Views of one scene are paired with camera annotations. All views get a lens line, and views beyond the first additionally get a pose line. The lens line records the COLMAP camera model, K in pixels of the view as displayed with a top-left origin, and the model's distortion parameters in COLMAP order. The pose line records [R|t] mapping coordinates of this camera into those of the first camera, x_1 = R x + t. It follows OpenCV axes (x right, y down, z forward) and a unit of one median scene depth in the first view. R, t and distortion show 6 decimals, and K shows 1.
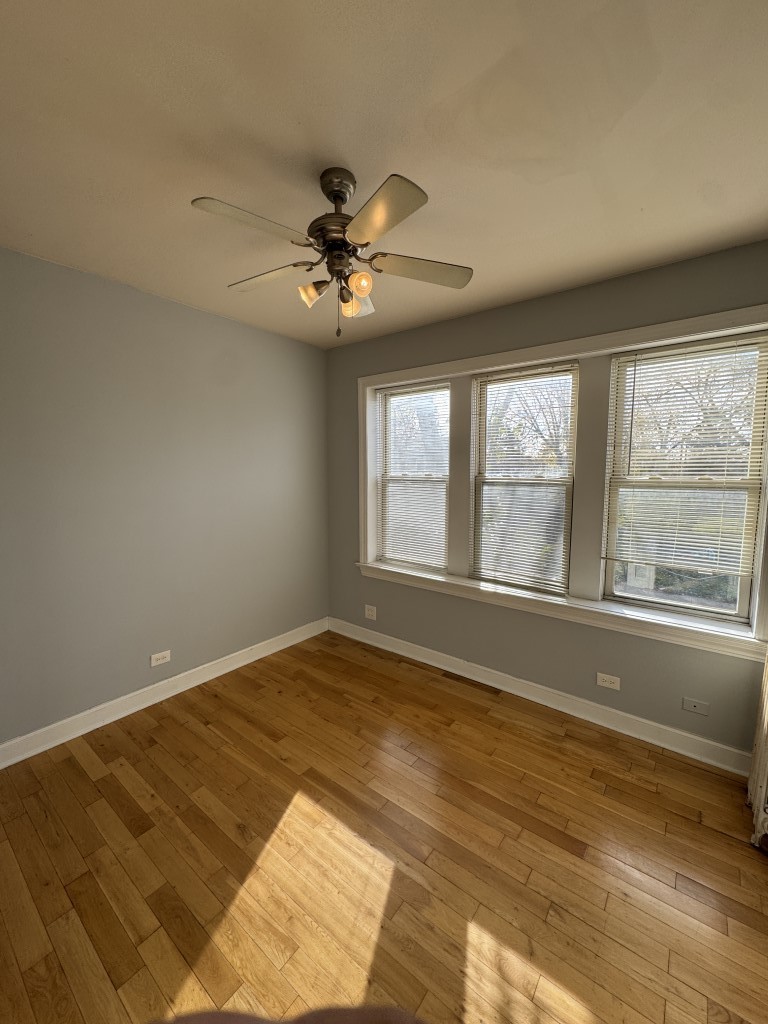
lens RADIAL K [[407.6, 0, 385.9], [0, 407.6, 510.4], [0, 0, 1]] dist [-0.001464, 0.000063]
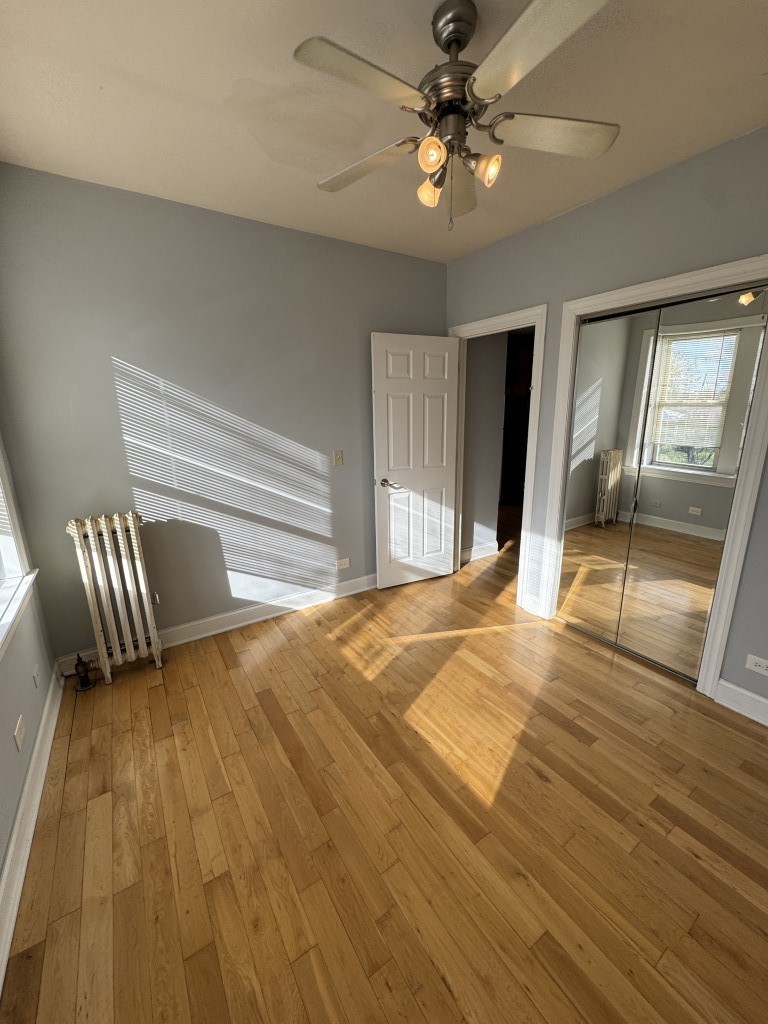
lens RADIAL K [[407.6, 0, 385.9], [0, 407.6, 510.4], [0, 0, 1]] dist [-0.001464, 0.000063]
pose [[-0.944327, -0.072610, 0.320896, -0.269188], [0.042979, 0.939761, 0.339121, -0.154590], [-0.326188, 0.334033, -0.884321, 1.781719]]
